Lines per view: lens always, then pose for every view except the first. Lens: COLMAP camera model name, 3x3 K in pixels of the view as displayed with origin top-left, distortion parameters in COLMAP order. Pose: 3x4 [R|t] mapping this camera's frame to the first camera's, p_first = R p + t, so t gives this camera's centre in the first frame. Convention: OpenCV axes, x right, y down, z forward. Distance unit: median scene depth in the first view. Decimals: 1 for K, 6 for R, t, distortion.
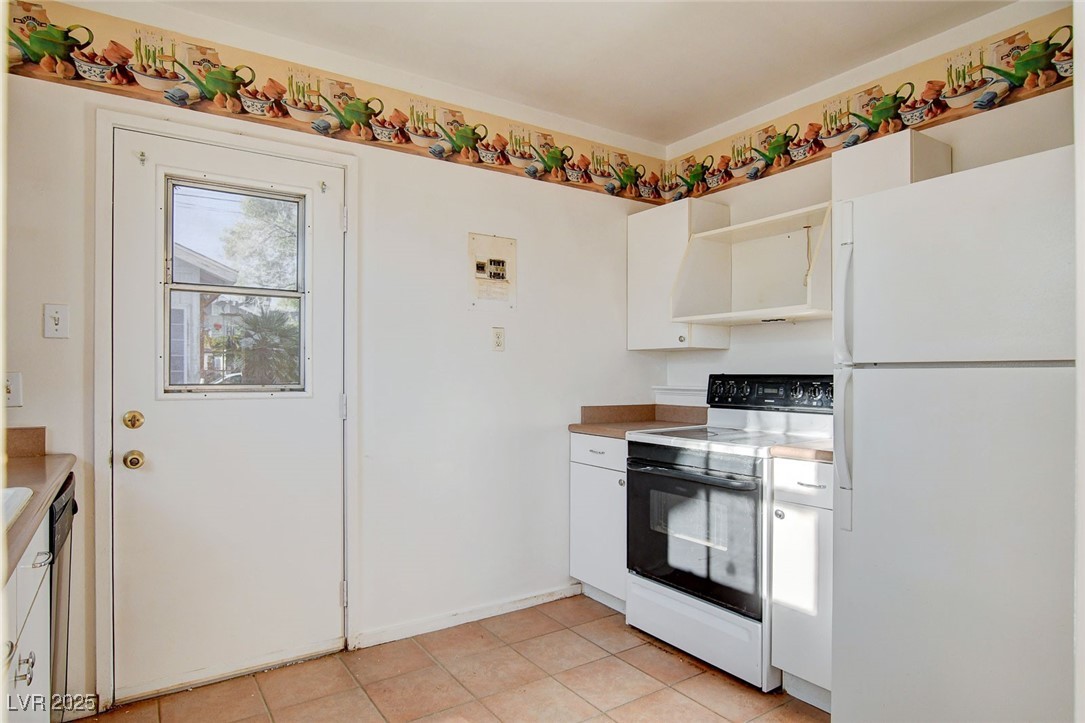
lens RADIAL K [[624.9, 0, 539.7], [0, 624.9, 368.8], [0, 0, 1]] dist [-0.011420, 0.002772]
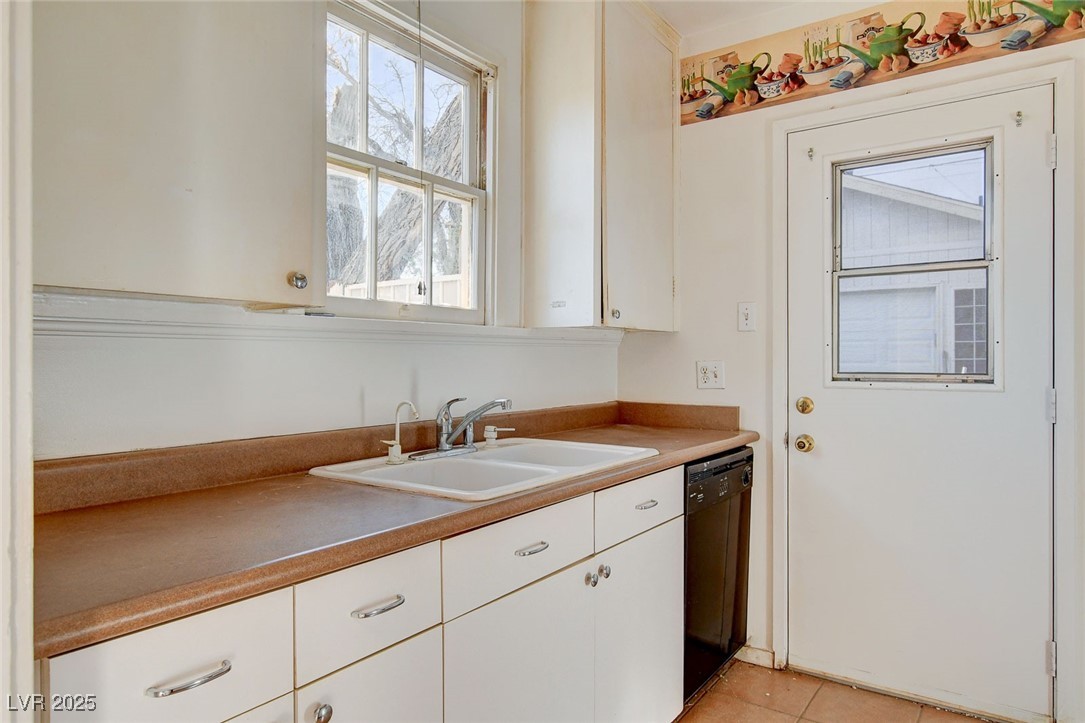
lens RADIAL K [[686.2, 0, 542.5], [0, 686.2, 361.5], [0, 0, 1]] dist [-0.001613, 0.002286]
pose [[0.357828, -0.002099, -0.933785, 0.249640], [0.007231, 0.999974, 0.000523, 0.003472], [0.933759, -0.006940, 0.357834, 0.157775]]
